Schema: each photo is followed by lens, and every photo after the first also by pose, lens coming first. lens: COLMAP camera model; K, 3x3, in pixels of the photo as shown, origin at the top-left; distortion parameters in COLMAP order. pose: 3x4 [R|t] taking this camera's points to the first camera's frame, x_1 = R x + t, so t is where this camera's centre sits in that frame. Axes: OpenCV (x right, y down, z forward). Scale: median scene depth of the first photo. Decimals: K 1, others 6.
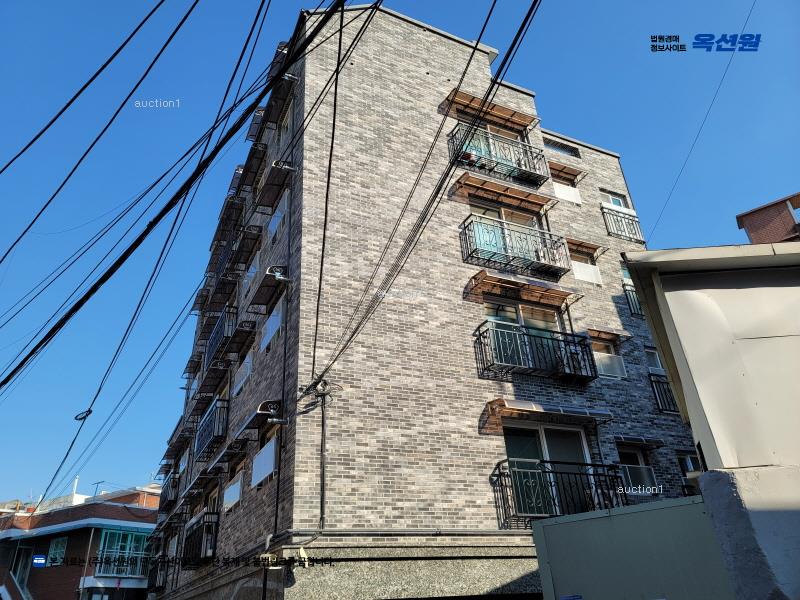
lens RADIAL K [[581.9, 0, 397.1], [0, 581.9, 305.4], [0, 0, 1]] dist [0.078319, -0.066541]
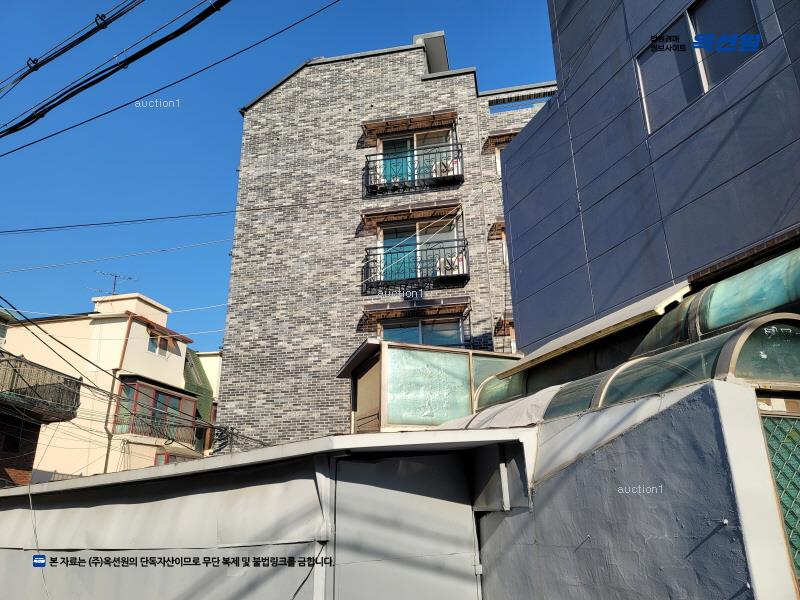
lens RADIAL K [[581.9, 0, 397.1], [0, 581.9, 305.4], [0, 0, 1]] dist [0.078319, -0.066541]
pose [[0.795680, -0.150588, -0.586700, 0.893610], [0.253378, 0.962534, 0.096576, -0.157741], [0.550176, -0.225501, 0.804025, 0.102851]]
